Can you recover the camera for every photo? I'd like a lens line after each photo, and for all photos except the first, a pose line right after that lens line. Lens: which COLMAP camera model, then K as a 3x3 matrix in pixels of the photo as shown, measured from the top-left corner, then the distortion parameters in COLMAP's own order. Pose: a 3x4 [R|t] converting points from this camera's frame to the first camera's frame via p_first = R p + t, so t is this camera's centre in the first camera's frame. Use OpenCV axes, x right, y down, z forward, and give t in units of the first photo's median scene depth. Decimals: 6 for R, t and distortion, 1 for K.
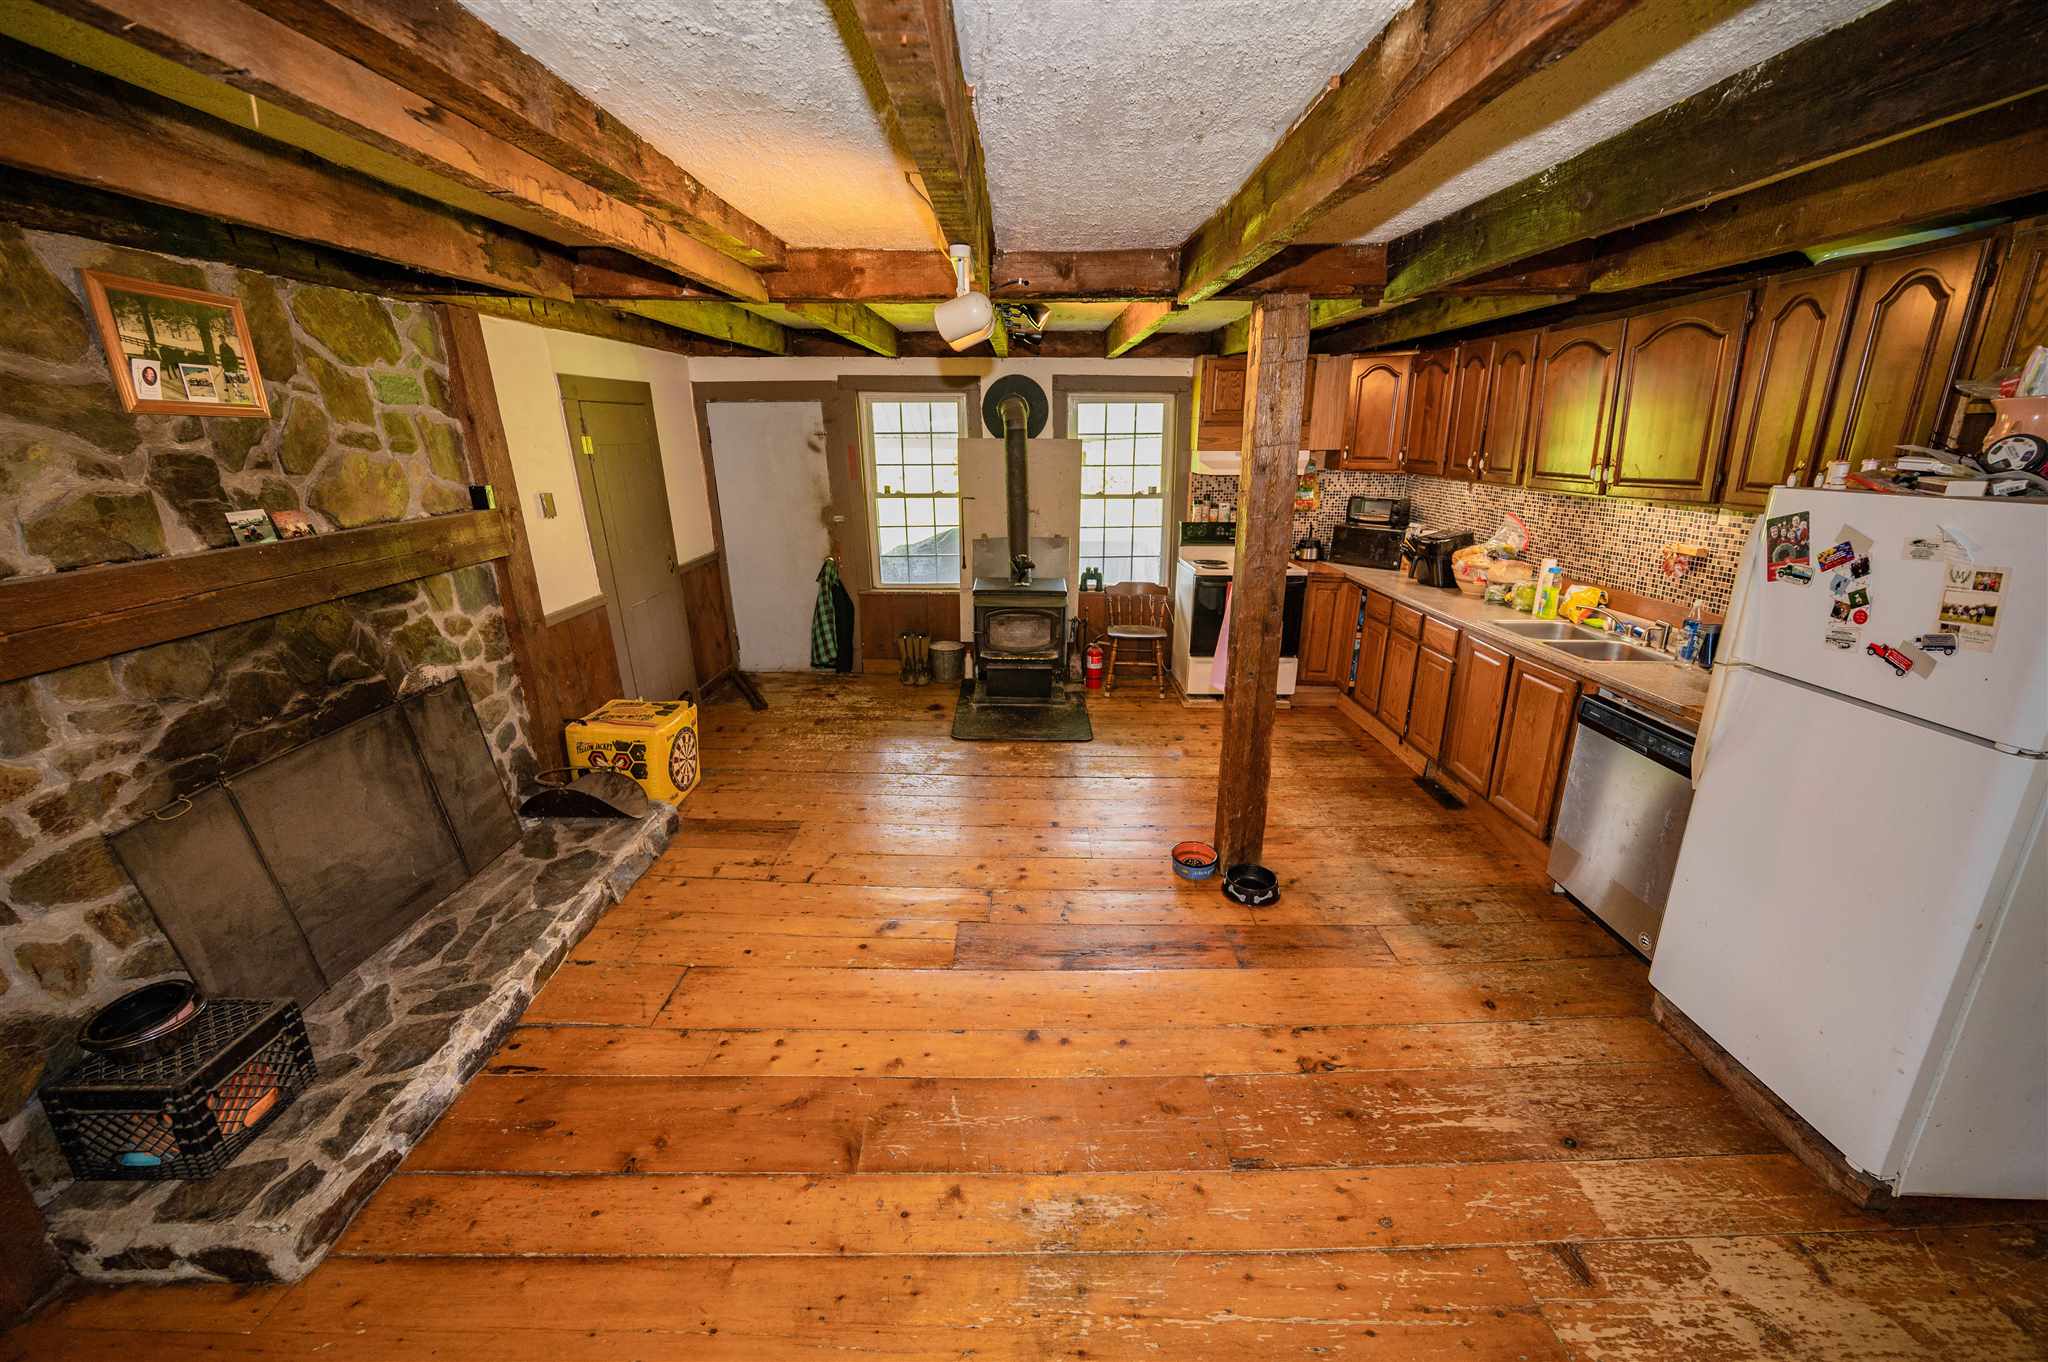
lens RADIAL K [[797.2, 0, 1028.4], [0, 797.2, 675.1], [0, 0, 1]] dist [-0.001072, -0.000007]
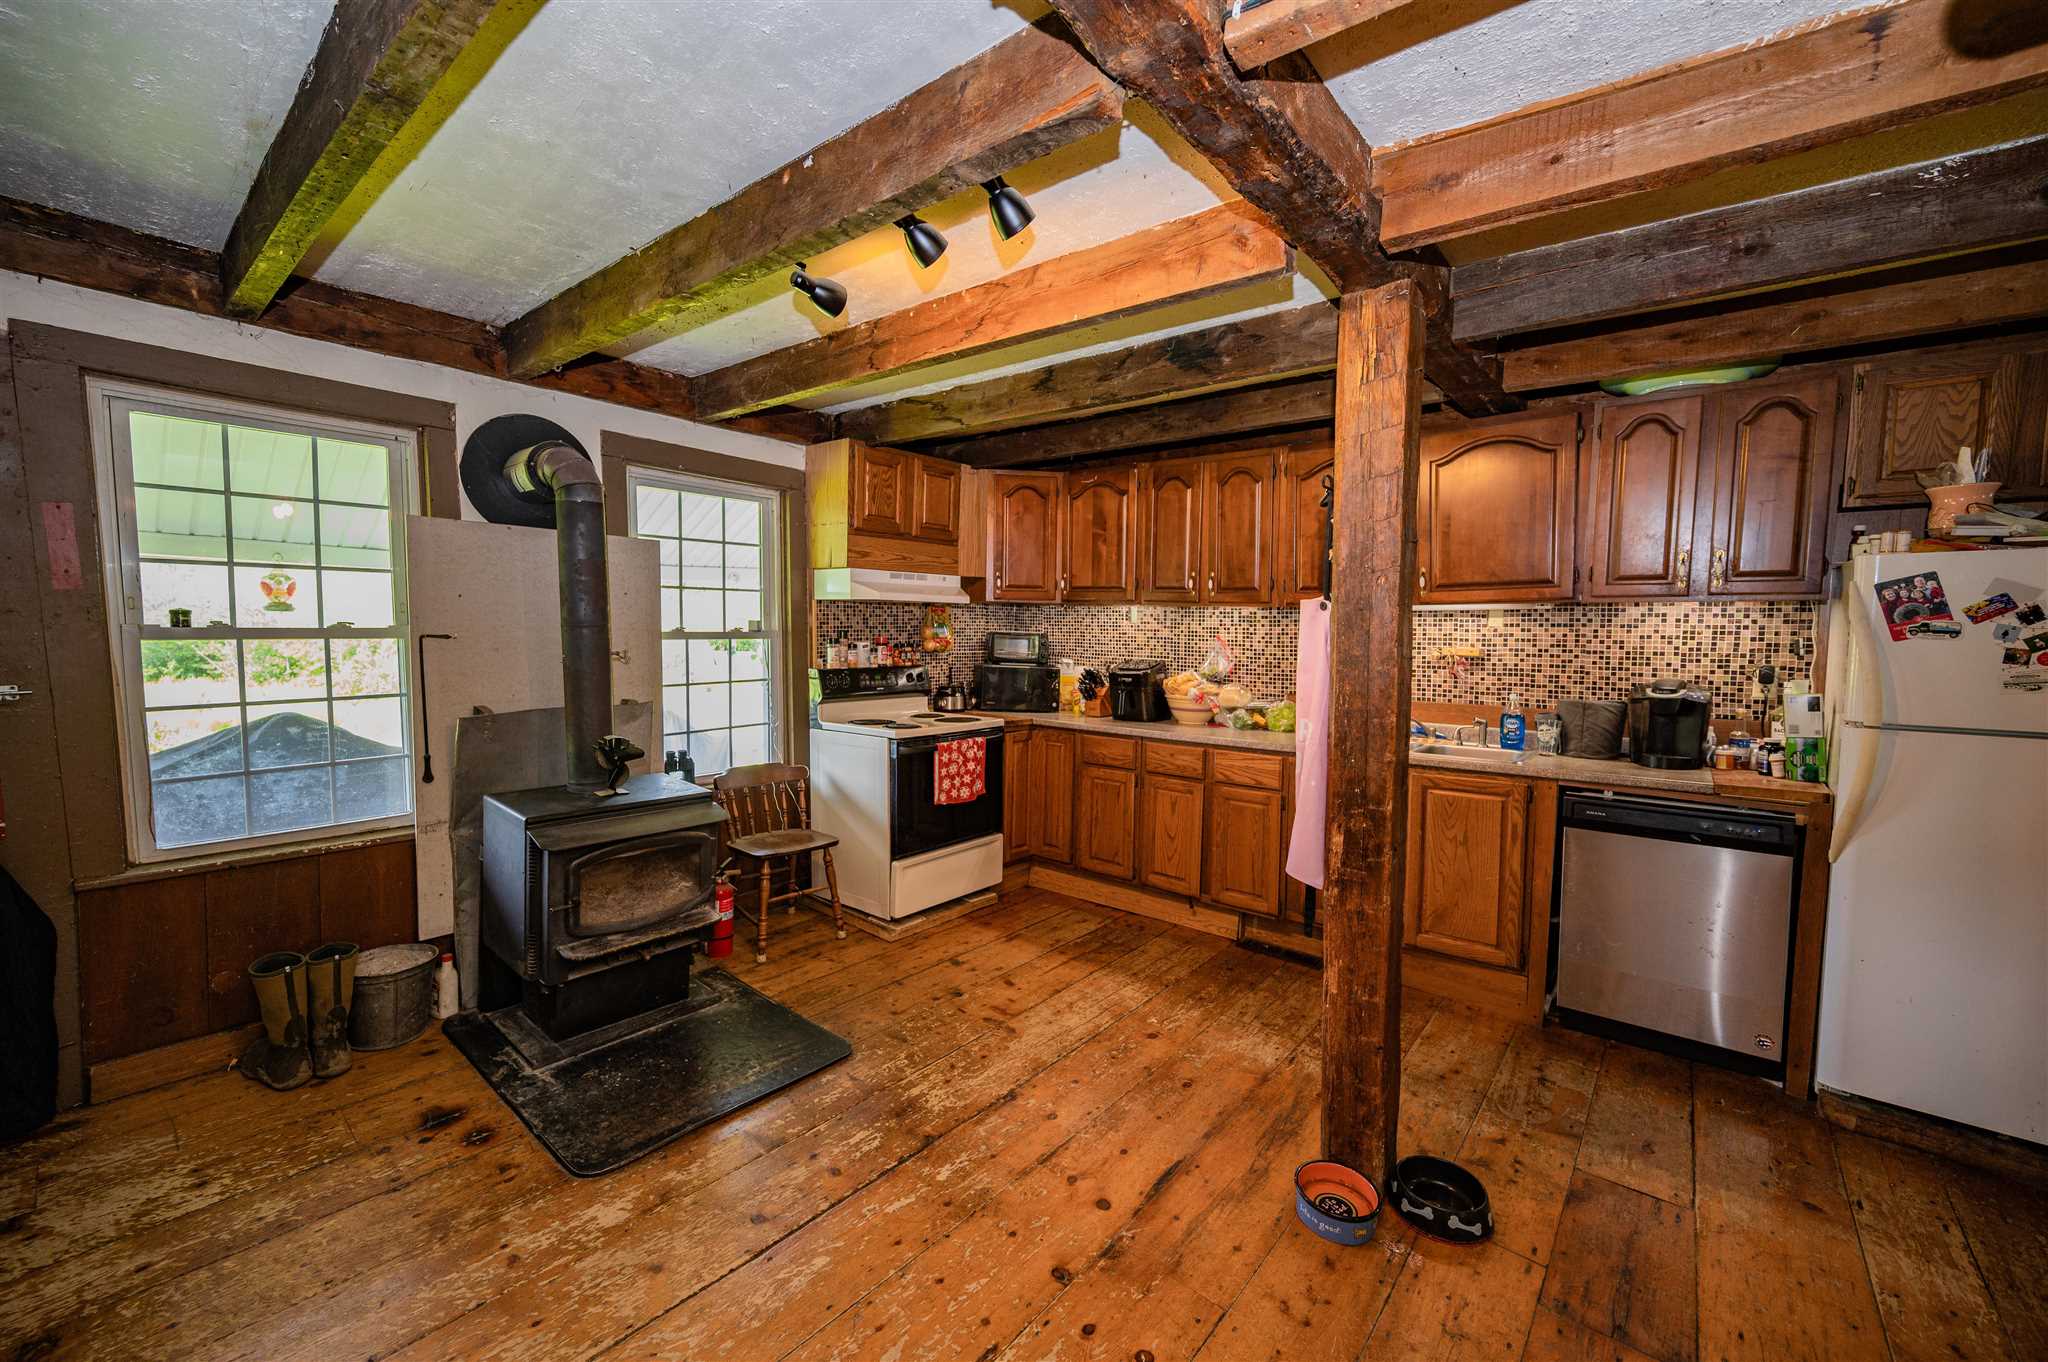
lens RADIAL K [[797.2, 0, 1028.4], [0, 797.2, 675.1], [0, 0, 1]] dist [-0.001072, -0.000007]
pose [[0.644603, -0.038417, 0.763552, -0.225212], [0.204942, 0.970866, -0.124168, -0.068033], [-0.736536, 0.236523, 0.633696, 0.454266]]
